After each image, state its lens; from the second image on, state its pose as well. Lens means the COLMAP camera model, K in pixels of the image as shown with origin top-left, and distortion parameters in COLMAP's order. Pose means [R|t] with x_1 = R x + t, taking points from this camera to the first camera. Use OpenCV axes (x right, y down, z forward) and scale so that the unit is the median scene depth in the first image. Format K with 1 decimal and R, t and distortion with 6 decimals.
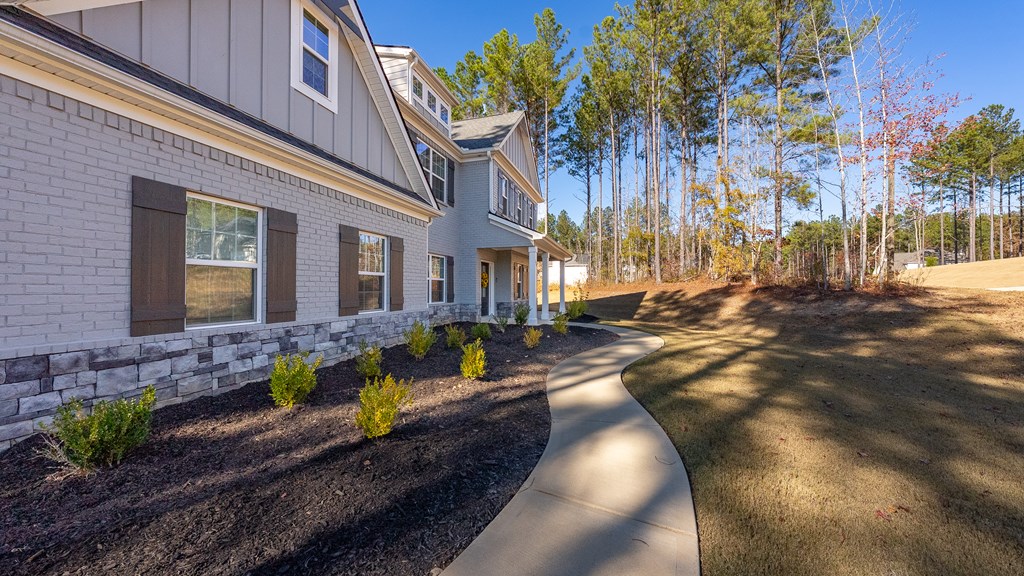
lens RADIAL K [[350.0, 0, 507.8], [0, 350.0, 286.1], [0, 0, 1]] dist [-0.001523, 0.000001]
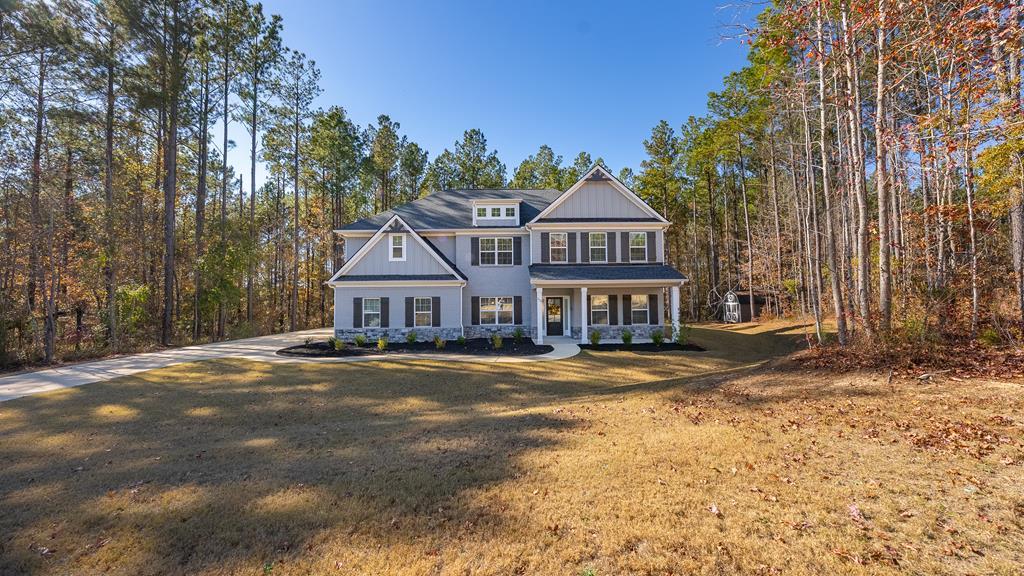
lens RADIAL K [[362.7, 0, 512.3], [0, 362.7, 286.8], [0, 0, 1]] dist [-0.000867, -0.000028]
pose [[0.325494, -0.042066, -0.944608, 2.353744], [0.019597, 0.999095, -0.037740, -0.107246], [0.945341, -0.006228, 0.326024, 0.707459]]
